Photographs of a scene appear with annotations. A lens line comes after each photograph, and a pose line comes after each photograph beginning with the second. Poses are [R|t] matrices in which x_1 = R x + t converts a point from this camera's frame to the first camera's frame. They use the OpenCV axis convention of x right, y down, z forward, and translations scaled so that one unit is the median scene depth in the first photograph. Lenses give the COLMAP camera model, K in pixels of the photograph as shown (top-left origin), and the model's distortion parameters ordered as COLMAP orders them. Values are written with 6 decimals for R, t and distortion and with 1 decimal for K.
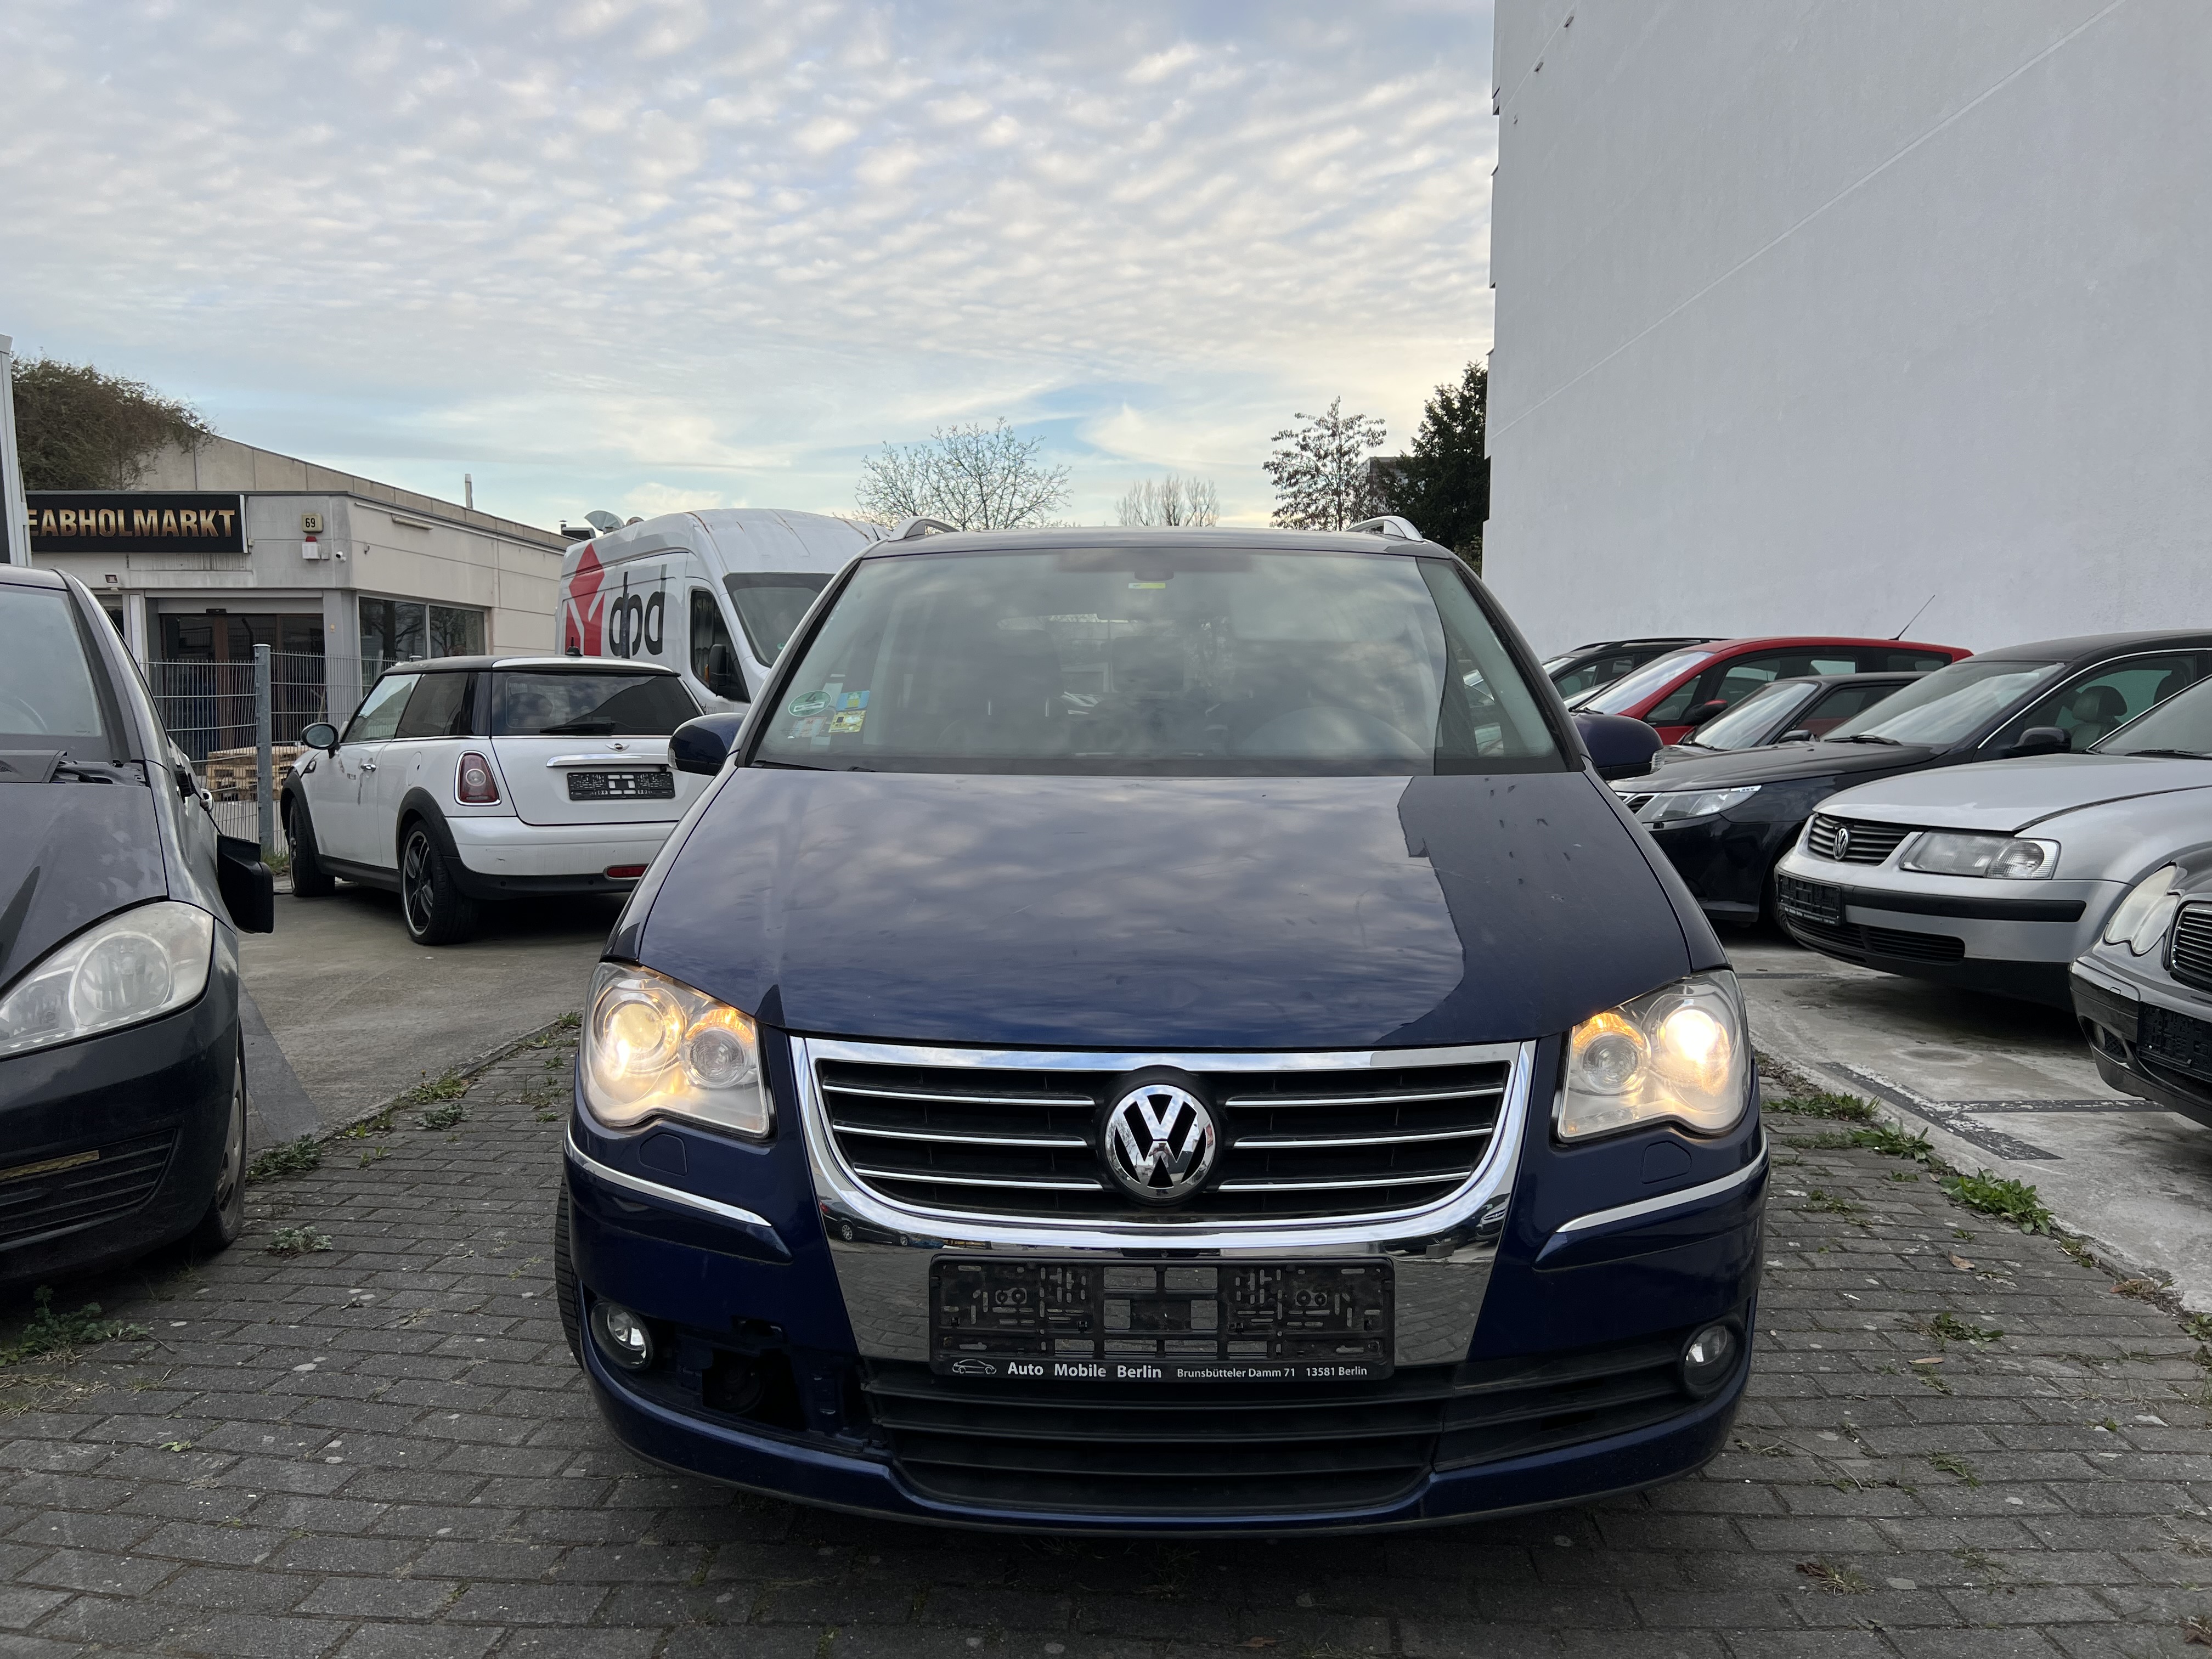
lens RADIAL K [[1658.2, 0, 1094.9], [0, 1658.2, 832.7], [0, 0, 1]] dist [0.058590, -0.065914]
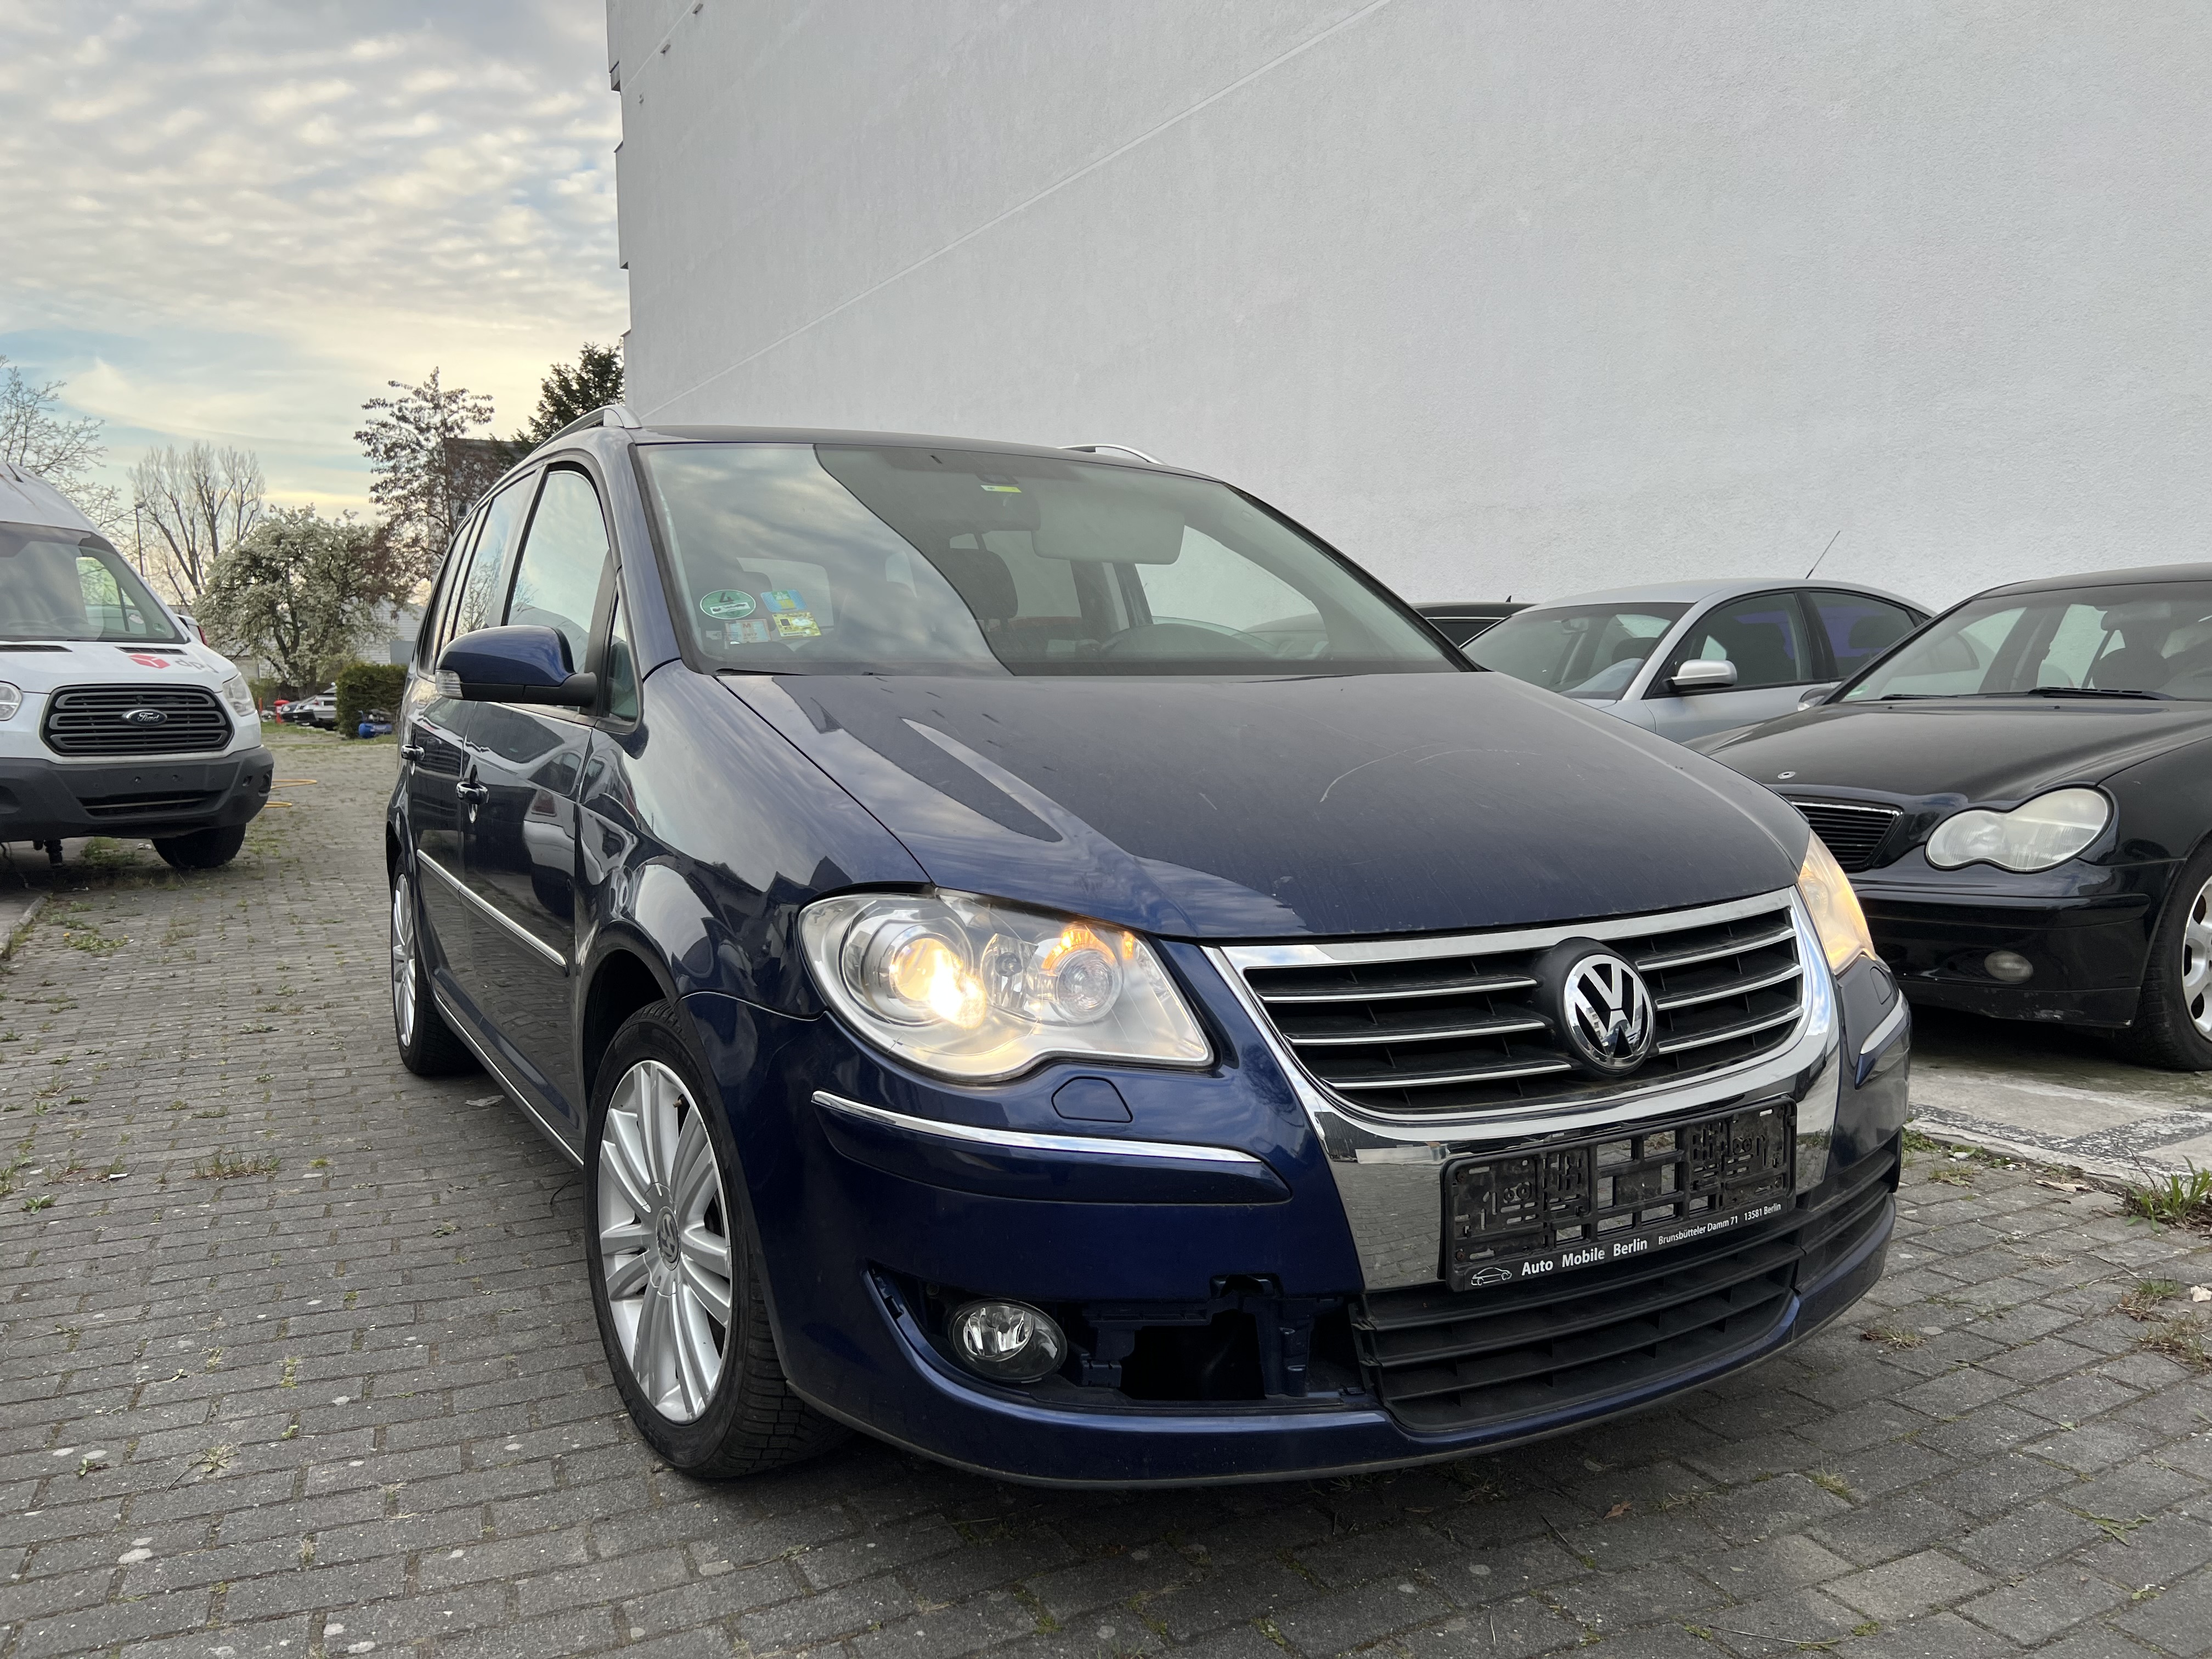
lens RADIAL K [[1658.2, 0, 1094.9], [0, 1658.2, 832.7], [0, 0, 1]] dist [0.058590, -0.065914]
pose [[0.863522, -0.056976, 0.501083, -0.529296], [0.055254, 0.998305, 0.018292, 0.036150], [-0.501276, 0.011891, 0.865206, 0.233253]]
